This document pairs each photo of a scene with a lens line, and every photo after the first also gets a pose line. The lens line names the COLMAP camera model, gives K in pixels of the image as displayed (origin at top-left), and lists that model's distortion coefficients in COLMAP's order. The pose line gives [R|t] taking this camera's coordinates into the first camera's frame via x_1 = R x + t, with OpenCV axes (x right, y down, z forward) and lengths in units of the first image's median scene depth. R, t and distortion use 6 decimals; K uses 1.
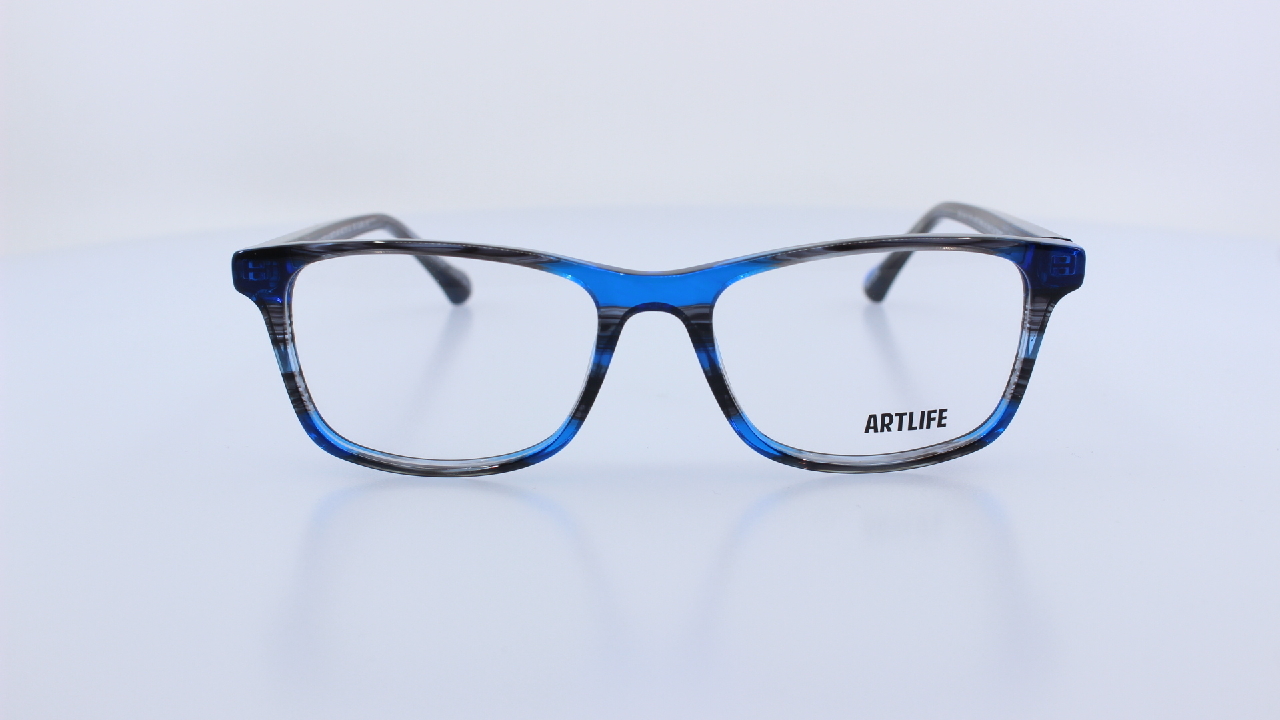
lens RADIAL K [[1530.7, 0, 640.0], [0, 1530.7, 360.0], [0, 0, 1]] dist [-0.011252, -0.002987]
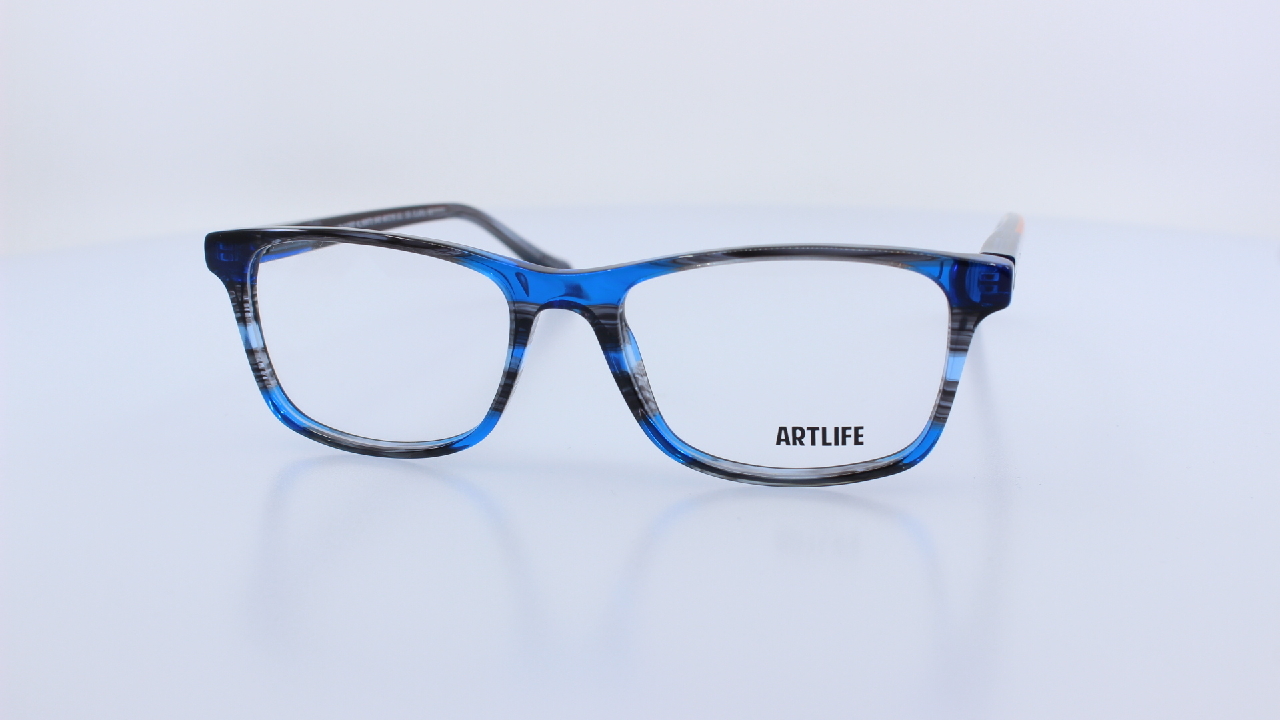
lens RADIAL K [[1530.7, 0, 640.0], [0, 1530.7, 360.0], [0, 0, 1]] dist [-0.011252, -0.002987]
pose [[0.965727, 0.060700, -0.252361, 0.306377], [-0.059069, 0.998155, 0.014041, -0.014990], [0.252748, 0.001347, 0.967531, 0.034374]]
